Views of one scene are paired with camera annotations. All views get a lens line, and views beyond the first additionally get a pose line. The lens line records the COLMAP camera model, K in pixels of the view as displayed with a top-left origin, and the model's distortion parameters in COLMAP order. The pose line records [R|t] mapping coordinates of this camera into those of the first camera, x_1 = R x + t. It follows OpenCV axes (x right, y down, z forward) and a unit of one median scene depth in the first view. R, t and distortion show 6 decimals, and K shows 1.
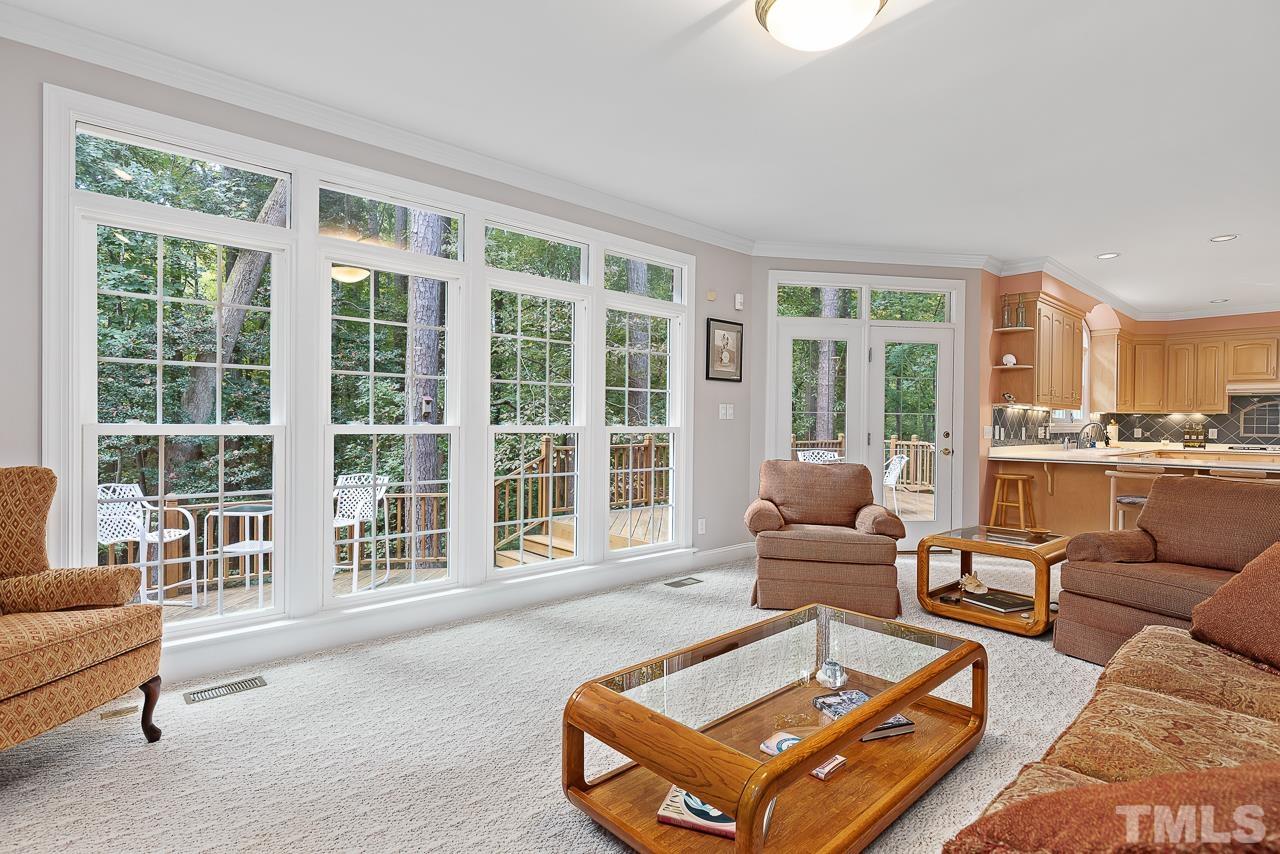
lens RADIAL K [[641.8, 0, 643.1], [0, 641.8, 429.3], [0, 0, 1]] dist [-0.007563, 0.002652]
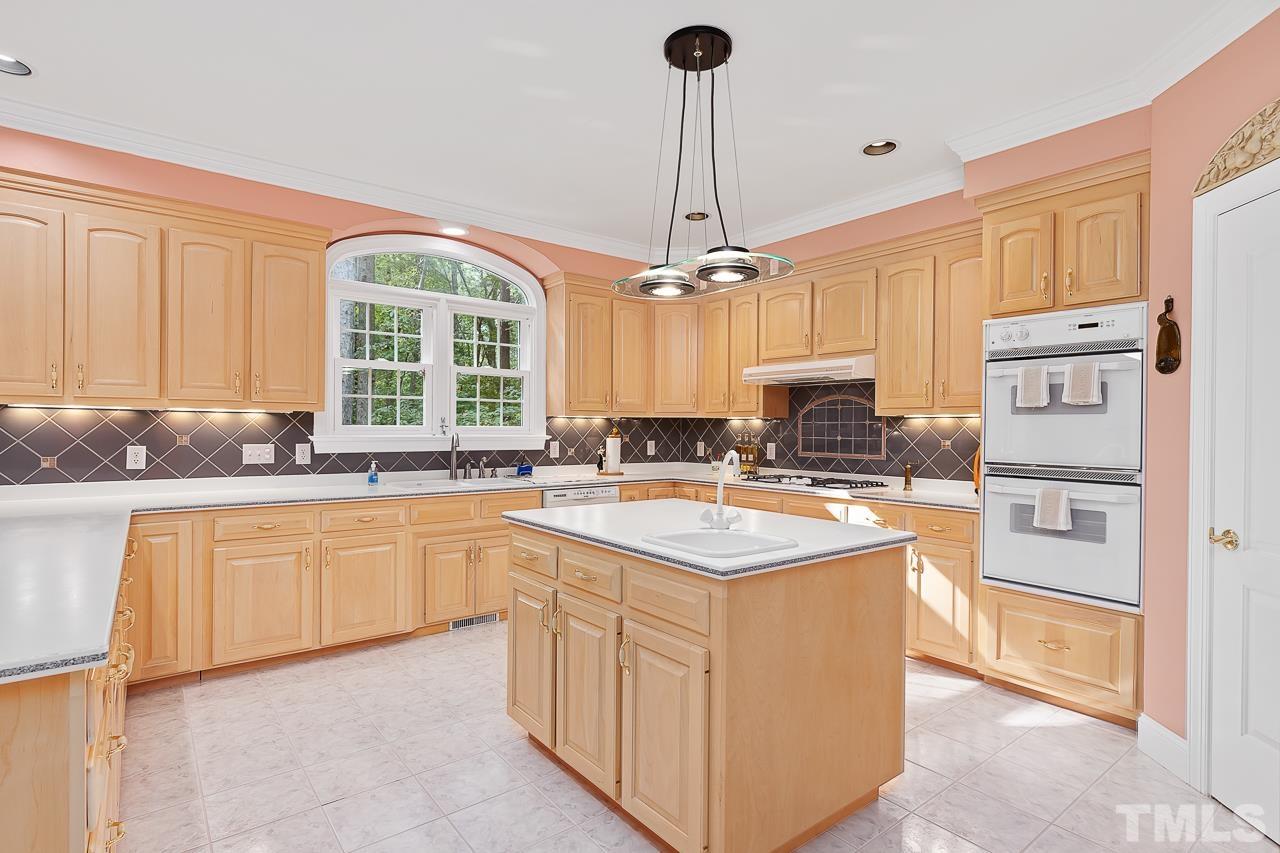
lens RADIAL K [[641.8, 0, 658.8], [0, 641.8, 427.8], [0, 0, 1]] dist [-0.007563, 0.002652]
pose [[0.998171, -0.001942, -0.060417, 0.843075], [0.001341, 0.999949, -0.009998, -0.009263], [0.060433, 0.009898, 0.998123, 0.409328]]
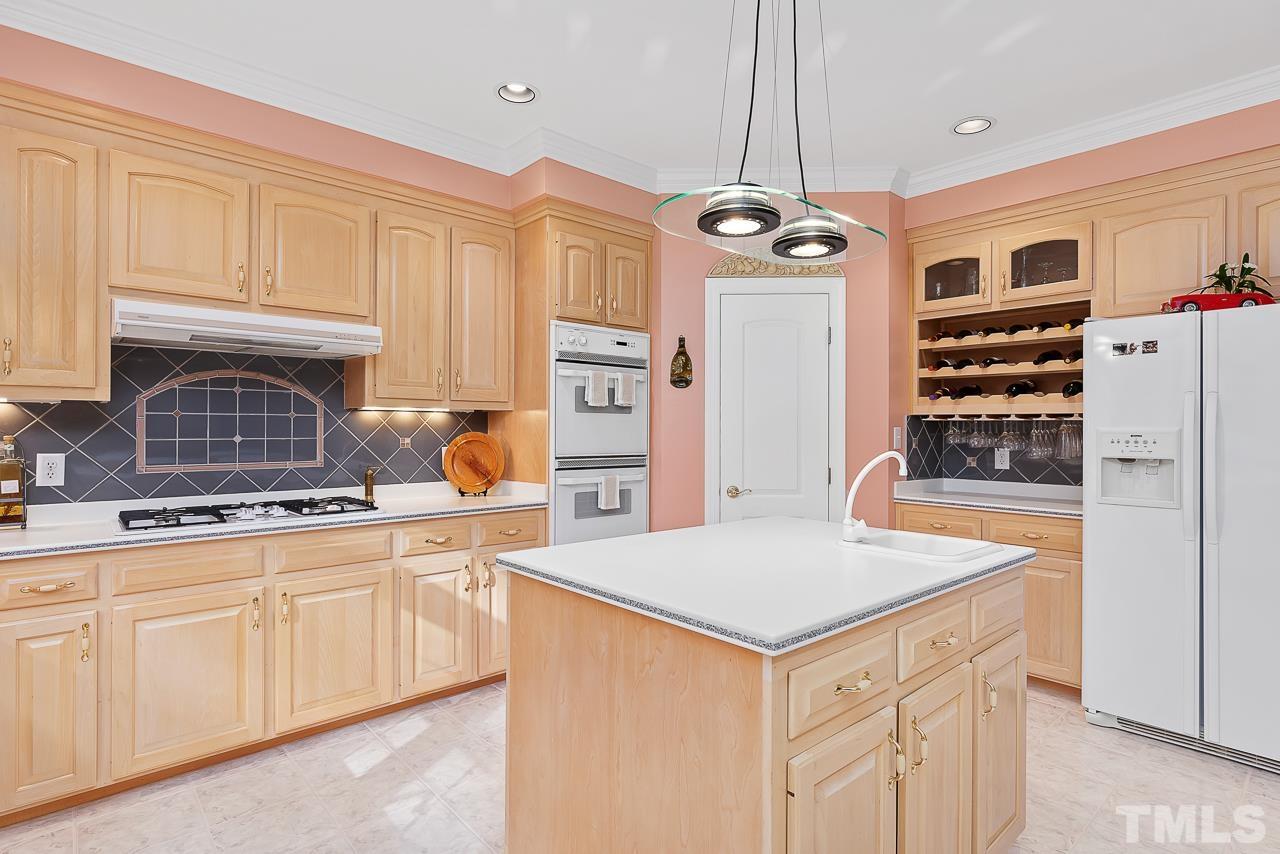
lens RADIAL K [[641.8, 0, 628.5], [0, 641.8, 426.2], [0, 0, 1]] dist [-0.007563, 0.002652]
pose [[0.018403, -0.006342, 0.999811, 0.619842], [0.004036, 0.999972, 0.006269, -0.013910], [-0.999823, 0.003920, 0.018428, 0.748520]]
